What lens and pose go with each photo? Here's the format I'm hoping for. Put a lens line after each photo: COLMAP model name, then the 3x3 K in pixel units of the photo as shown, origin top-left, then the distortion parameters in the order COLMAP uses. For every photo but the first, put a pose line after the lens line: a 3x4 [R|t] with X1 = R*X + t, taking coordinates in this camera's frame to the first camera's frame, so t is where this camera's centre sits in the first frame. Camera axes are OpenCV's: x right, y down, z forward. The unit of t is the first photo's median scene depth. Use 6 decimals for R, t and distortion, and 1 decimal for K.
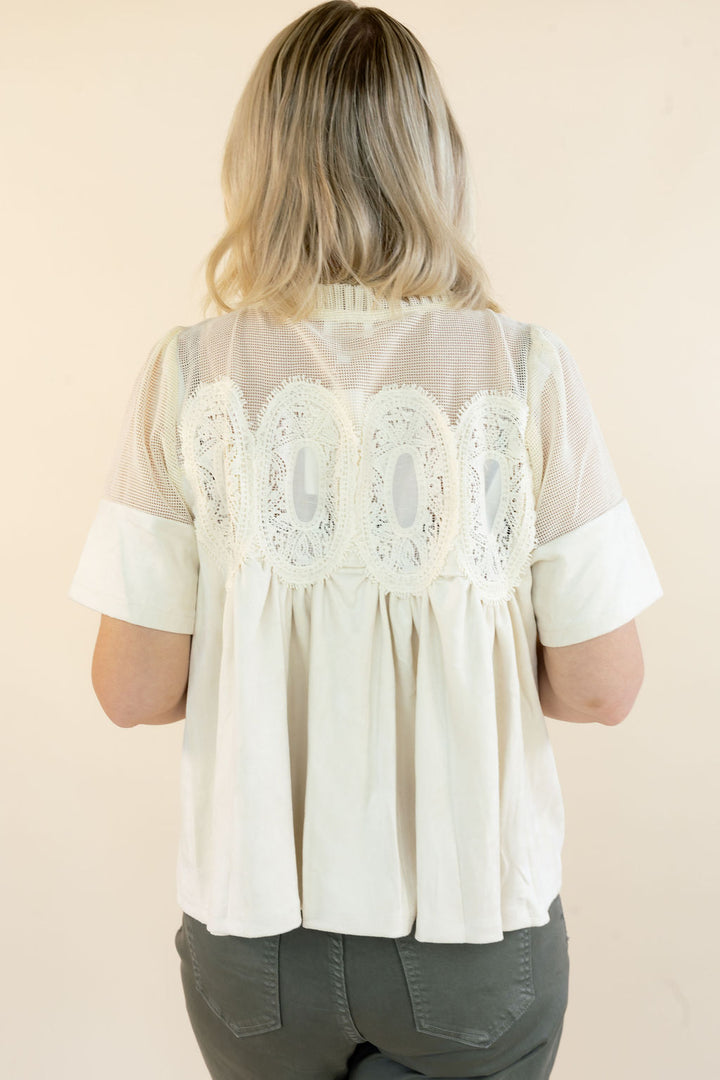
lens RADIAL K [[1398.4, 0, 363.3], [0, 1398.4, 514.7], [0, 0, 1]] dist [-0.001881, -0.343757]
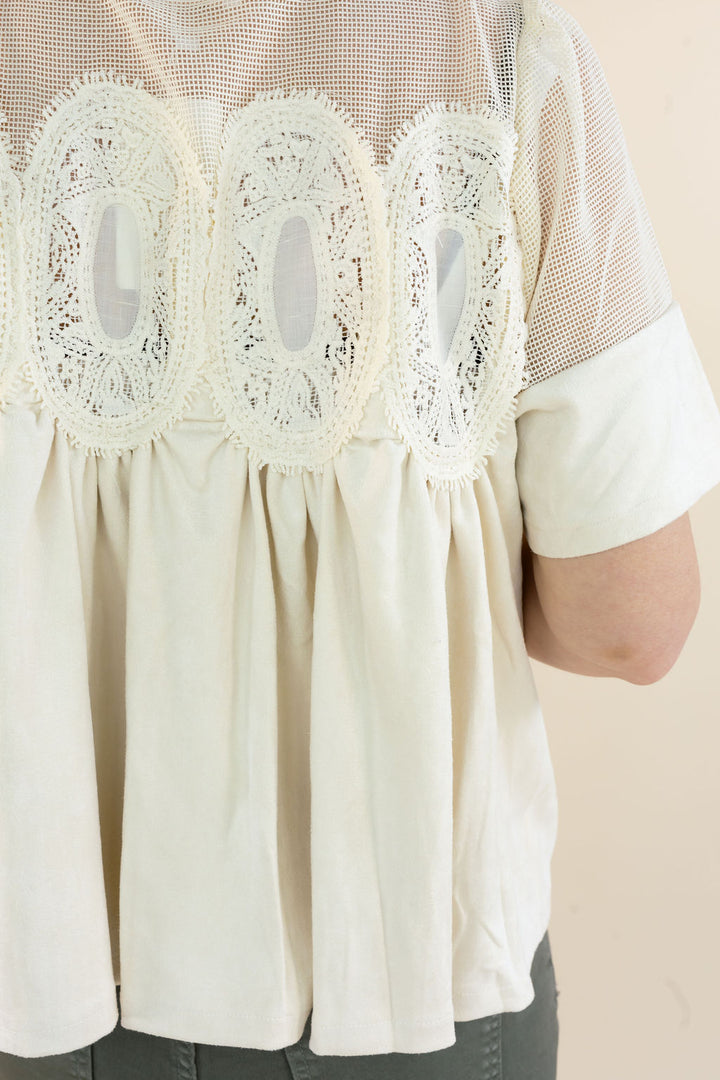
lens RADIAL K [[1398.4, 0, 363.3], [0, 1398.4, 514.7], [0, 0, 1]] dist [-0.001881, -0.343757]
pose [[0.999720, 0.005663, 0.022962, 0.044894], [-0.008496, 0.992096, 0.125197, 0.004179], [-0.022071, -0.125357, 0.991866, 0.432241]]
